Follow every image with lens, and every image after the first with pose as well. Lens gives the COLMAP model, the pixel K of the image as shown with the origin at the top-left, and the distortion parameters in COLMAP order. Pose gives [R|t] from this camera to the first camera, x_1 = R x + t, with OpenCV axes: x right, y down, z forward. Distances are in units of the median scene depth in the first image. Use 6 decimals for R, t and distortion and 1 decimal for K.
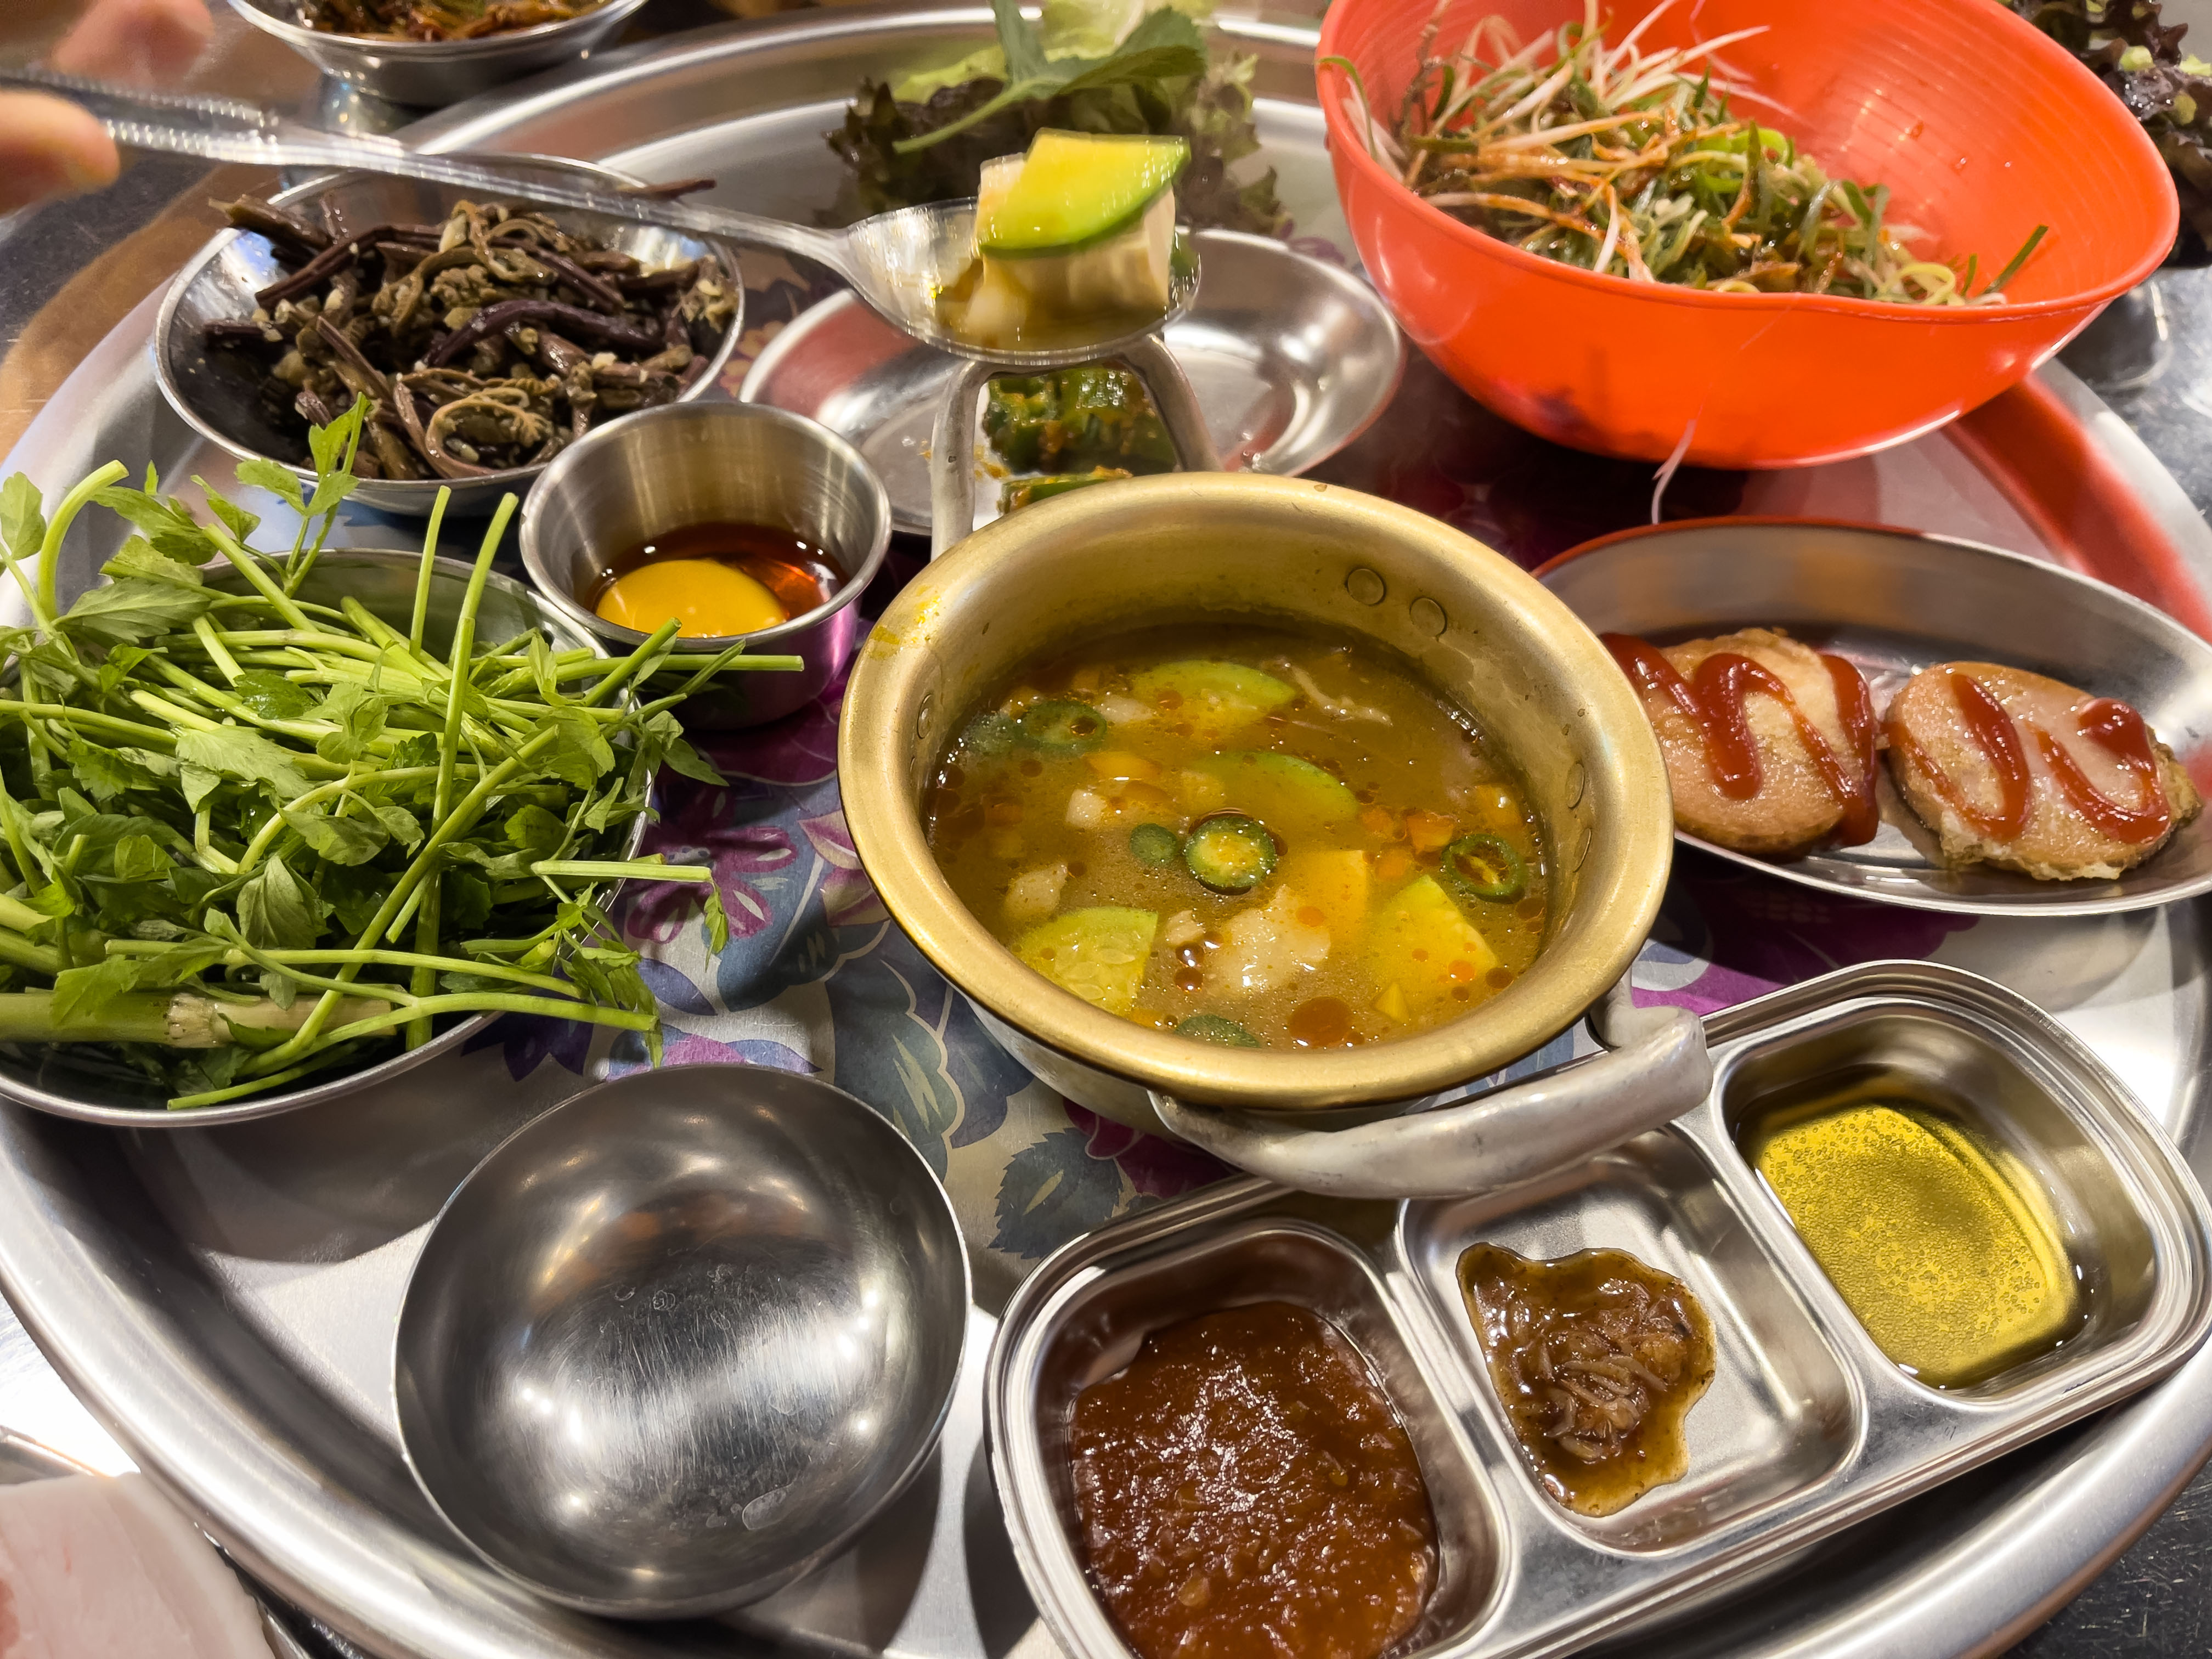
lens RADIAL K [[1640.8, 0, 1099.9], [0, 1640.8, 817.9], [0, 0, 1]] dist [0.010438, -0.028809]
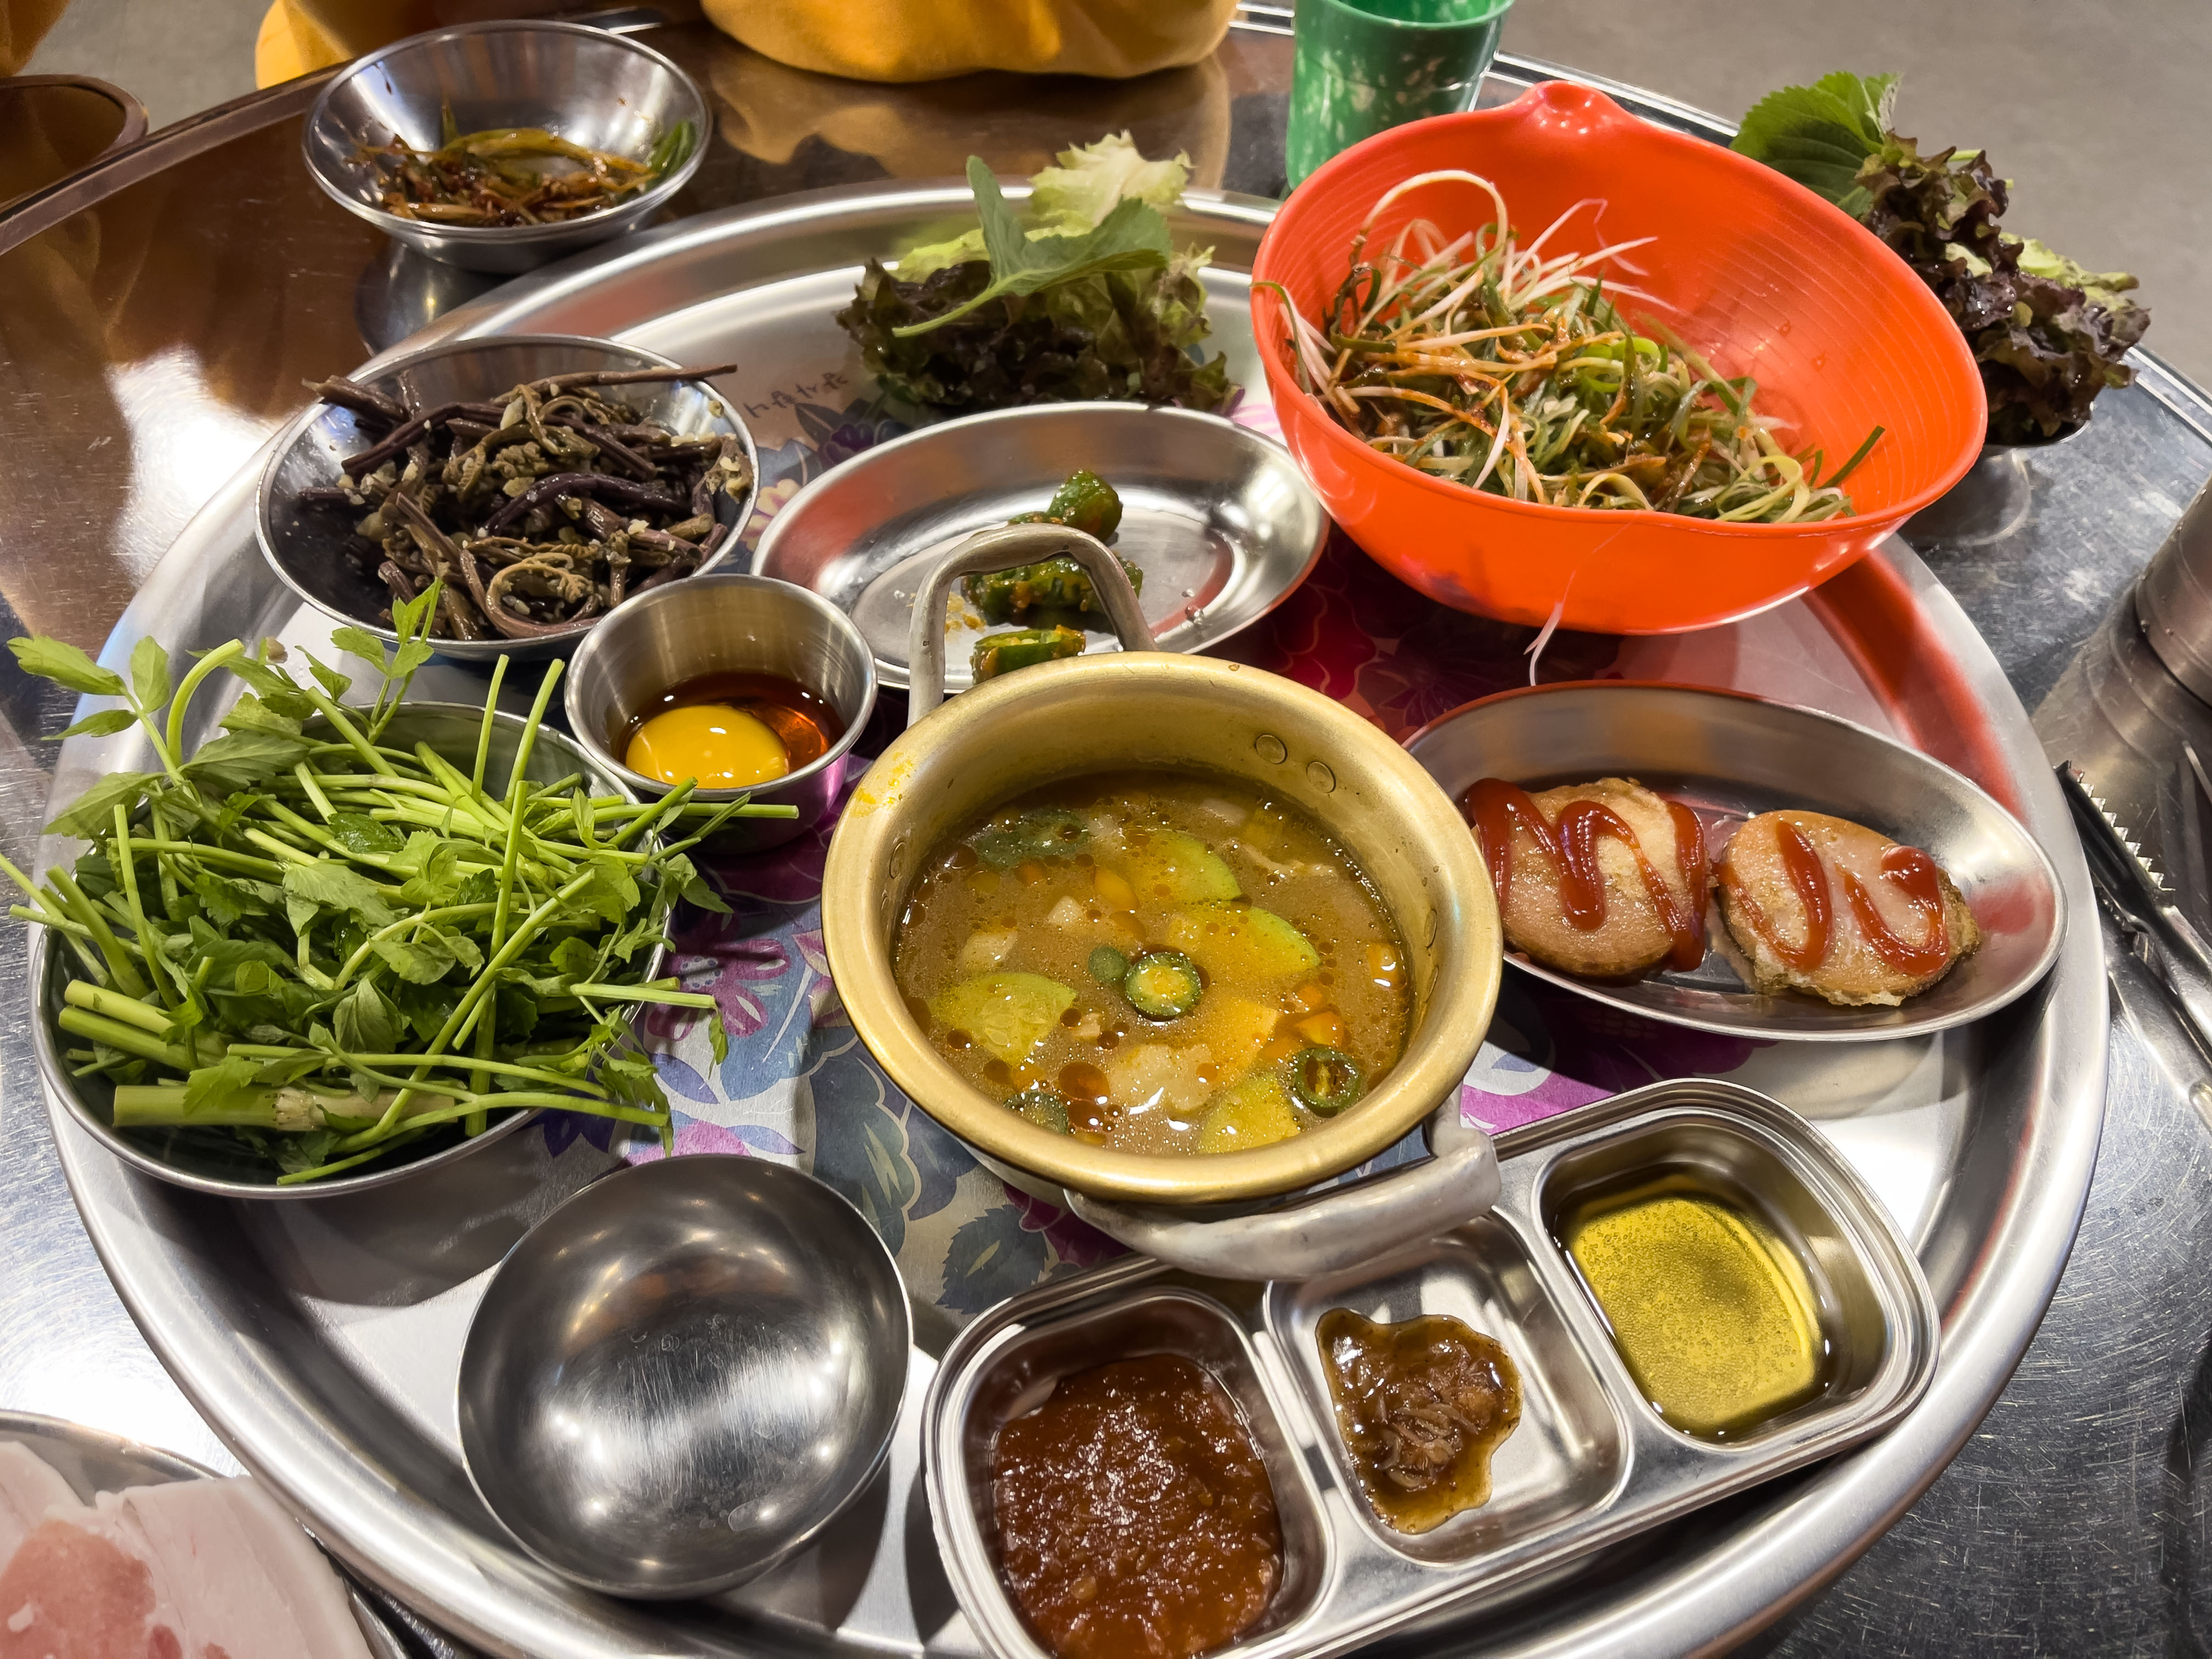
lens RADIAL K [[1591.5, 0, 1106.3], [0, 1591.5, 829.1], [0, 0, 1]] dist [-0.000126, 0.001515]
pose [[0.999771, 0.021414, 0.000510, 0.048113], [-0.021409, 0.999737, -0.008171, -0.080222], [-0.000685, 0.008158, 0.999966, -0.179589]]
